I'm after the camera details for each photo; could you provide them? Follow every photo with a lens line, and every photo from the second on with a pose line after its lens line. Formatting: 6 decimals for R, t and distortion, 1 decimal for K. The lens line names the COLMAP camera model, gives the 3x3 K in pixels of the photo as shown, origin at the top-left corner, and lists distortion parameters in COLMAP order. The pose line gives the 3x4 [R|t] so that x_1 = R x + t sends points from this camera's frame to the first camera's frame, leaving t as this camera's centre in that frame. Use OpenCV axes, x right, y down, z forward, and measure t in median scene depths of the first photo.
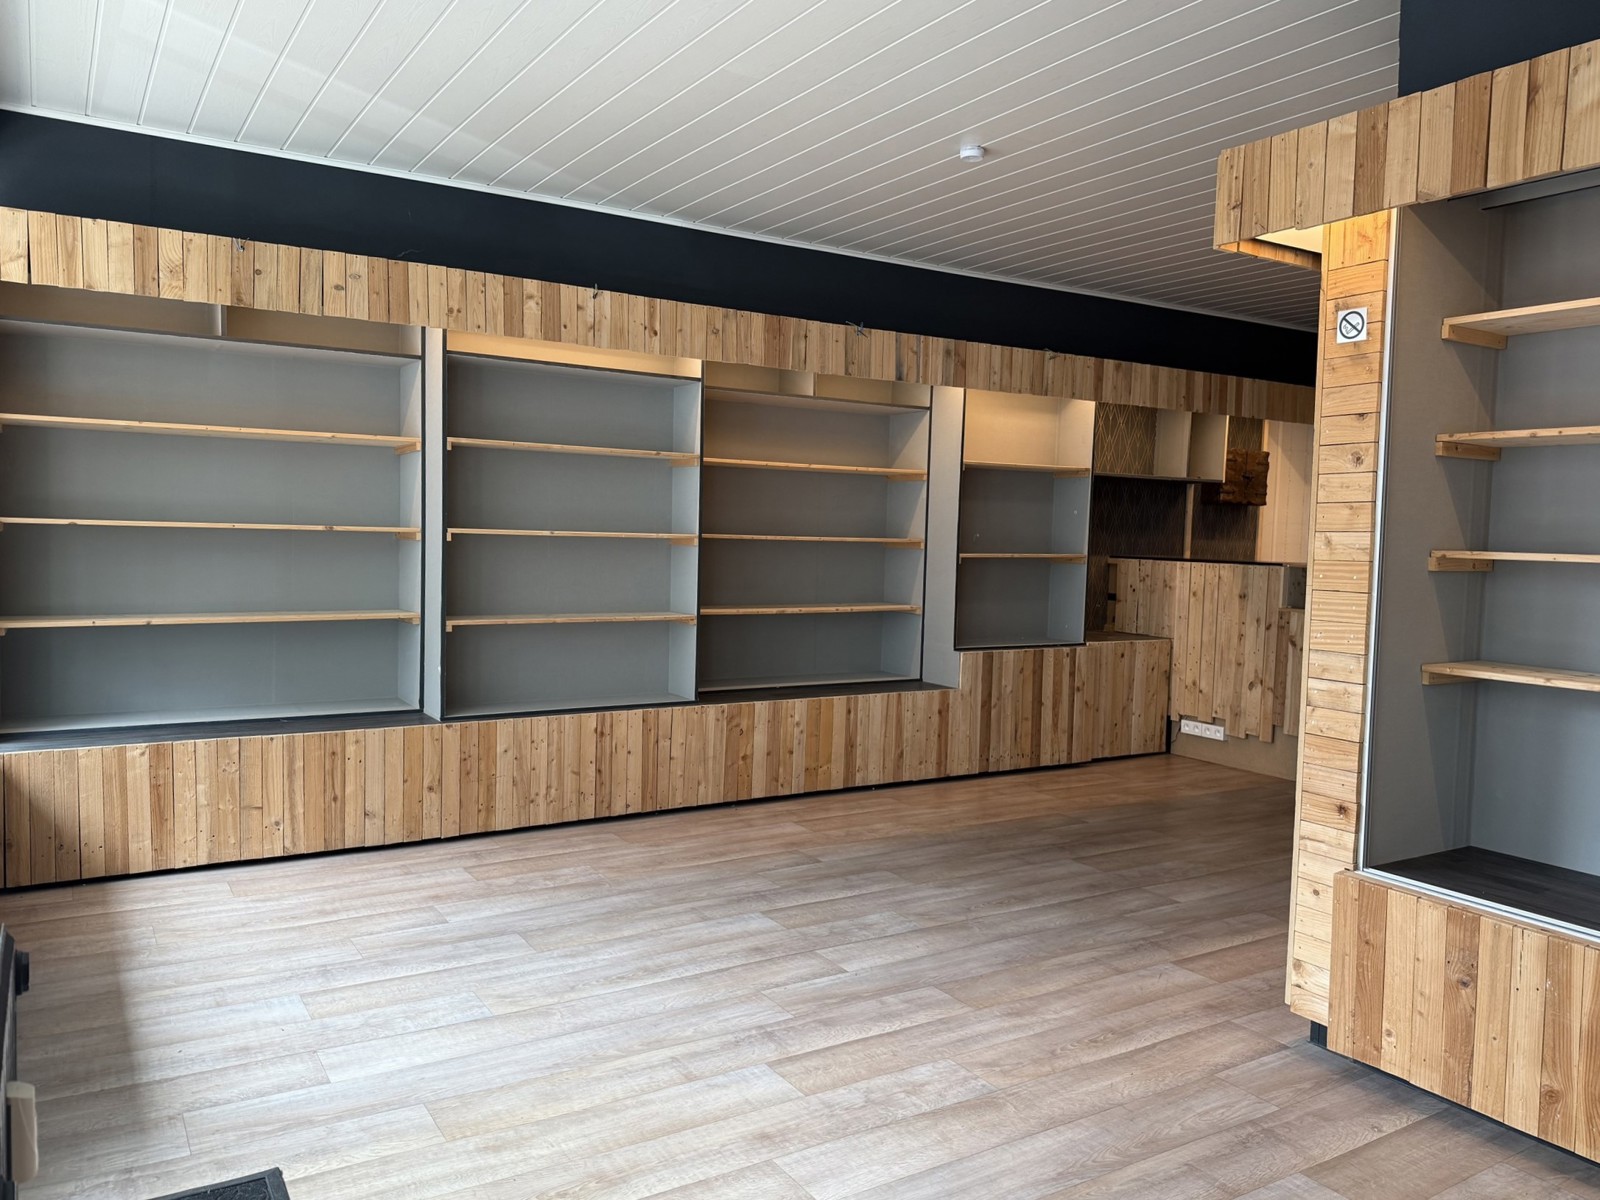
lens RADIAL K [[1176.0, 0, 807.8], [0, 1176.0, 591.1], [0, 0, 1]] dist [0.137270, -0.200906]
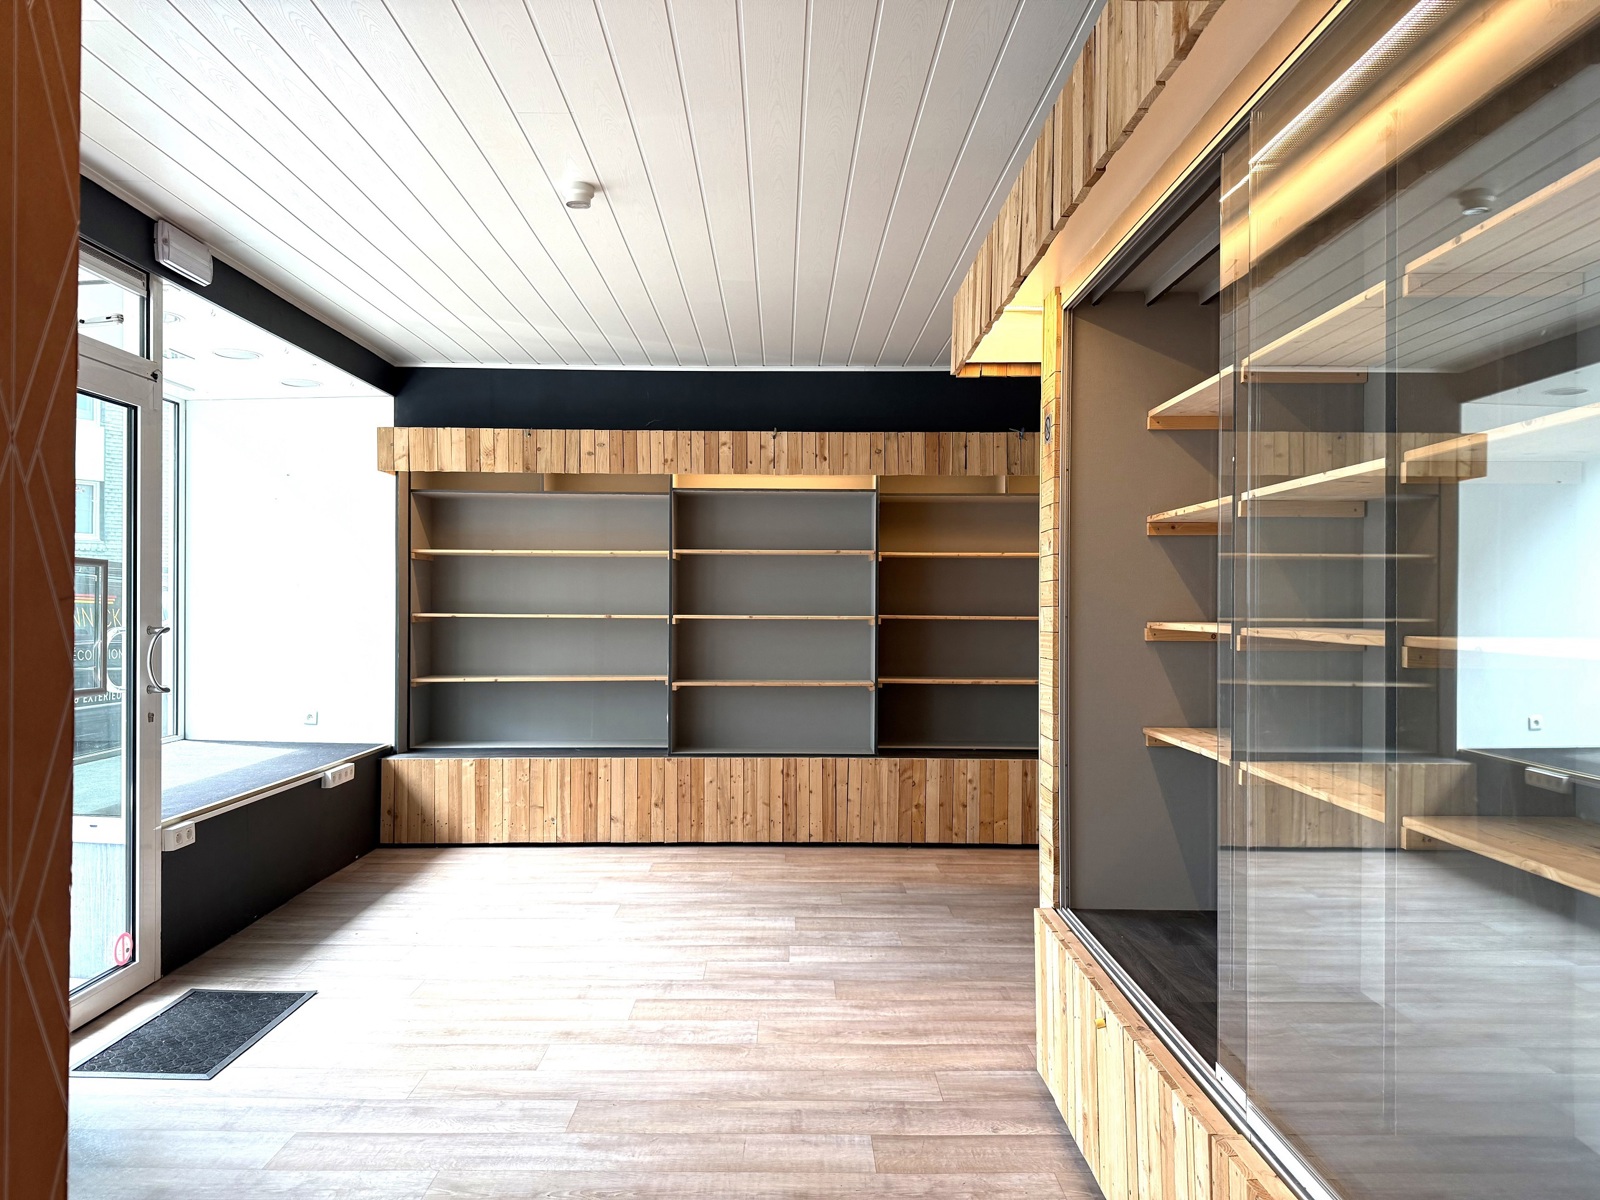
lens RADIAL K [[1129.3, 0, 800.0], [0, 1129.3, 600.0], [0, 0, 1]] dist [0.220859, -0.349835]
pose [[0.848933, -0.022914, -0.528003, 0.514815], [-0.011125, 0.998064, -0.061200, 0.008506], [0.528383, 0.057829, 0.847034, -0.036285]]
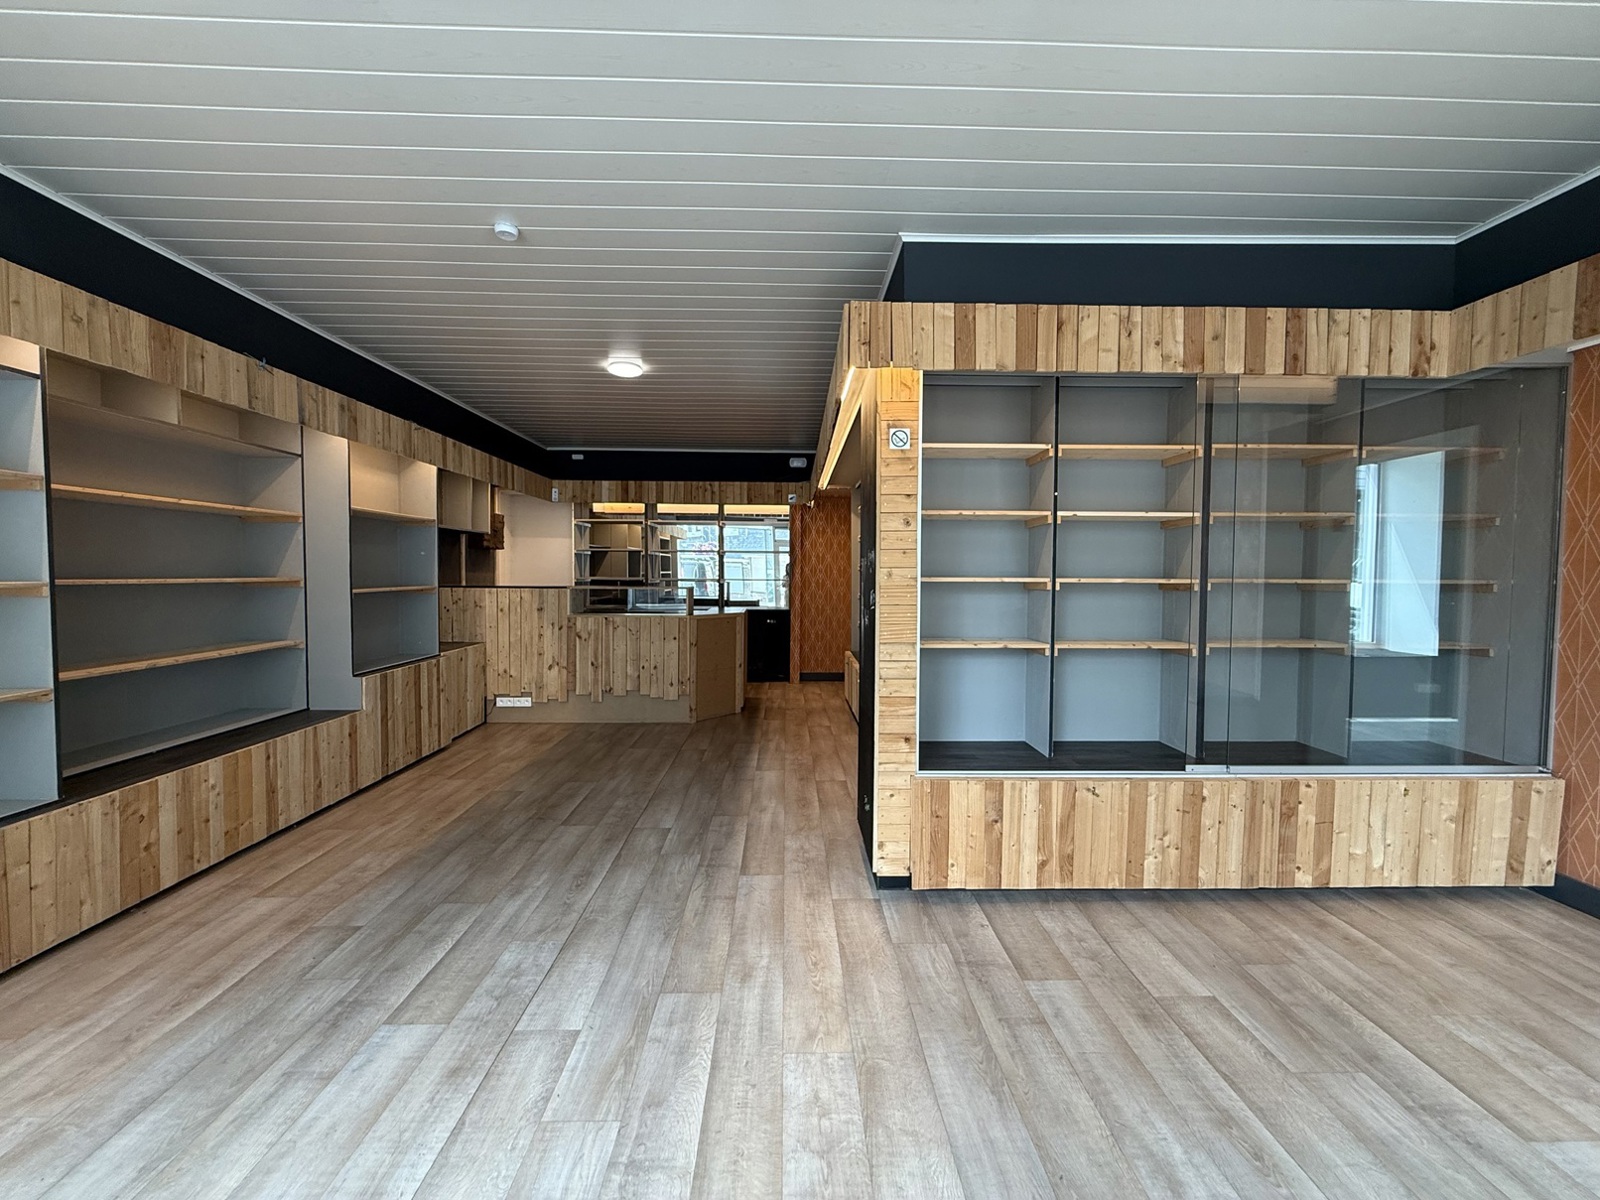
lens RADIAL K [[638.2, 0, 800.8], [0, 638.2, 596.7], [0, 0, 1]] dist [0.000584, 0.000487]
pose [[0.516222, -0.056769, 0.854571, -0.219150], [0.054644, 0.997951, 0.033284, -0.028939], [-0.854710, 0.029515, 0.518266, 0.419618]]
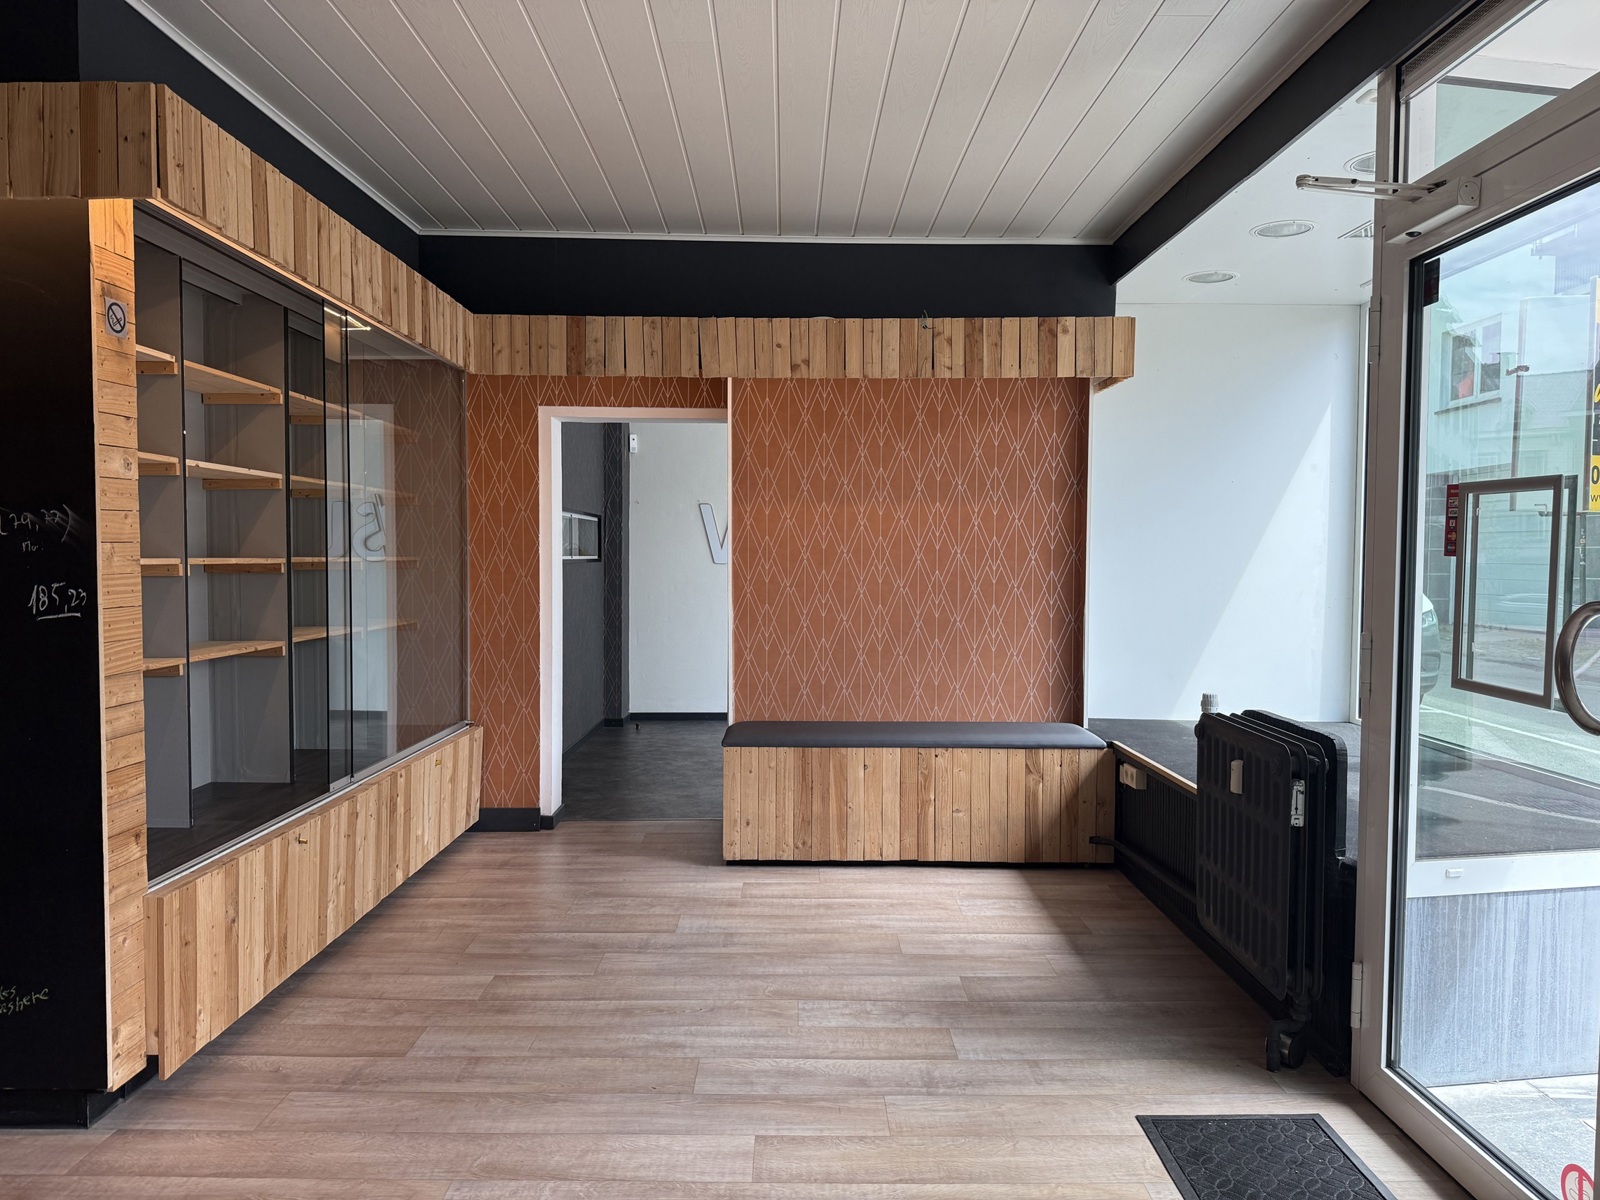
lens RADIAL K [[1114.1, 0, 790.7], [0, 1114.1, 600.3], [0, 0, 1]] dist [0.053617, -0.081183]
pose [[-0.840589, -0.053476, 0.539028, -0.282382], [0.000725, 0.995003, 0.099843, -0.056591], [-0.541674, 0.084318, -0.836349, 0.902467]]
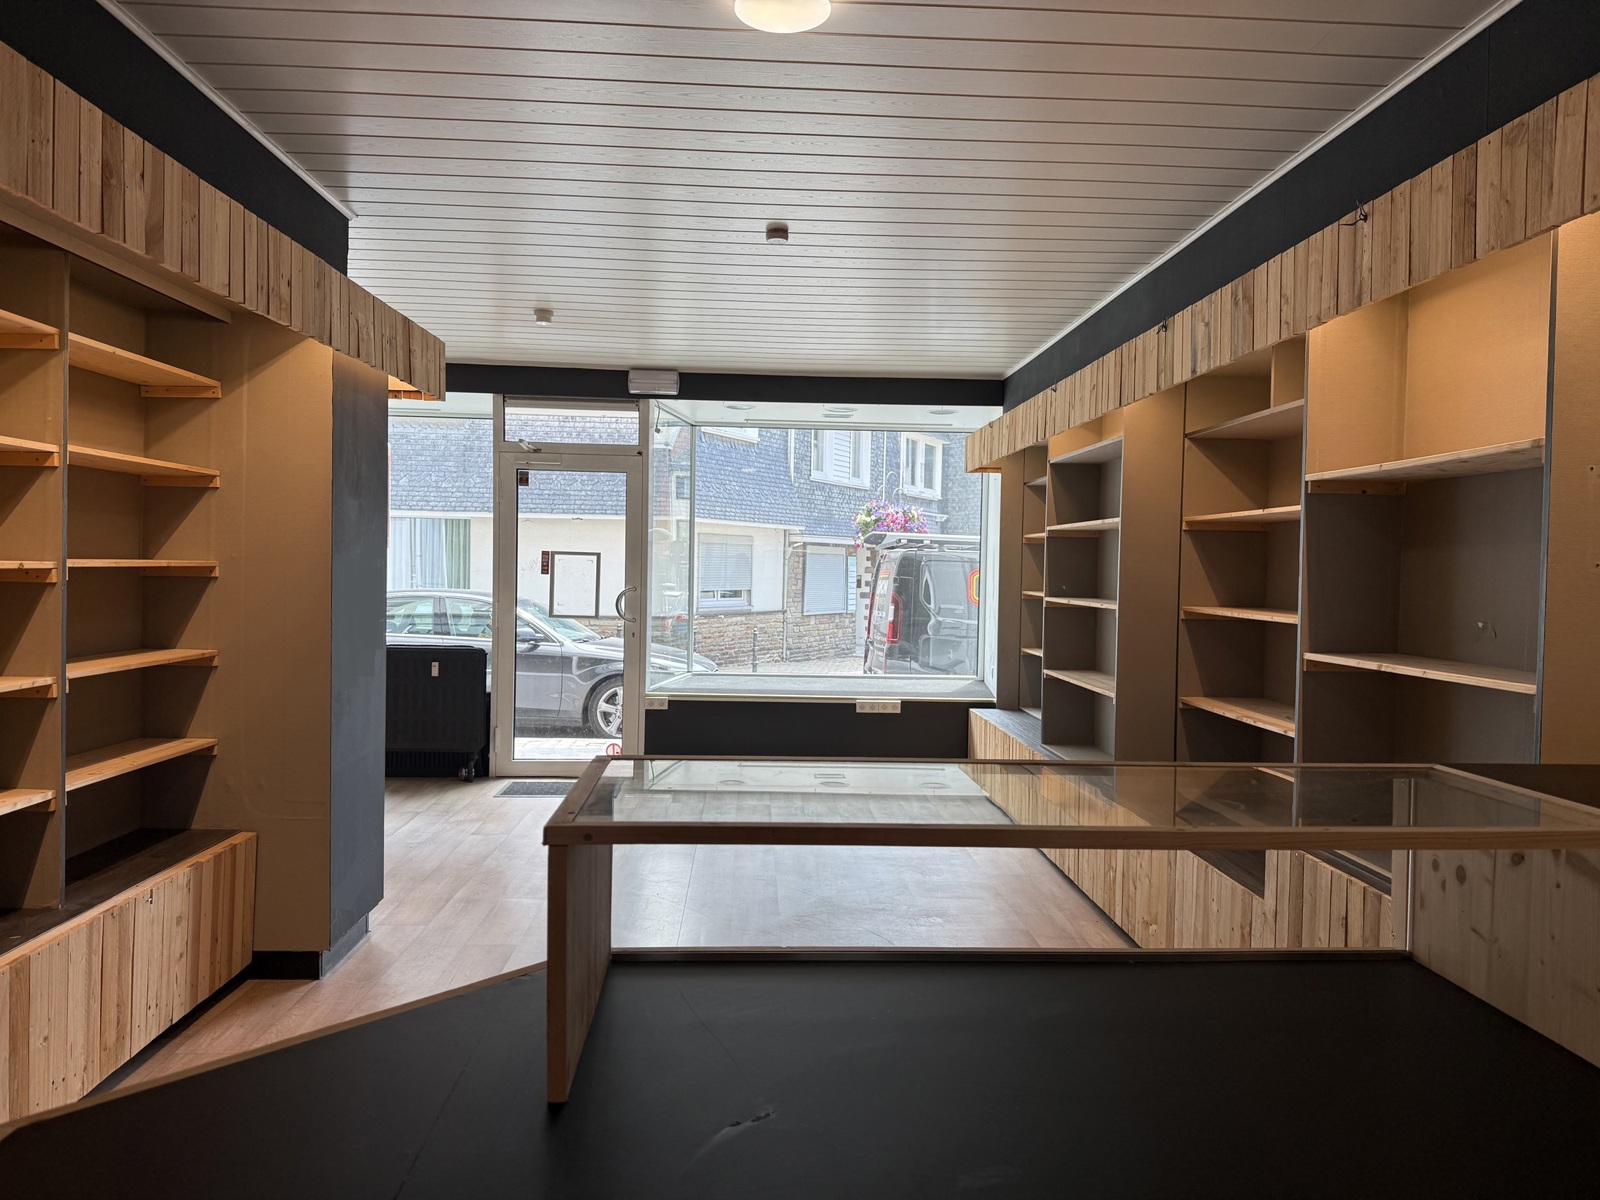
lens RADIAL K [[1125.5, 0, 767.3], [0, 1125.5, 600.7], [0, 0, 1]] dist [0.147769, -0.169745]
pose [[-0.530412, -0.010464, -0.847675, 0.876137], [-0.077296, 0.996356, 0.036066, -0.068636], [0.844209, 0.084652, -0.529288, 1.383944]]
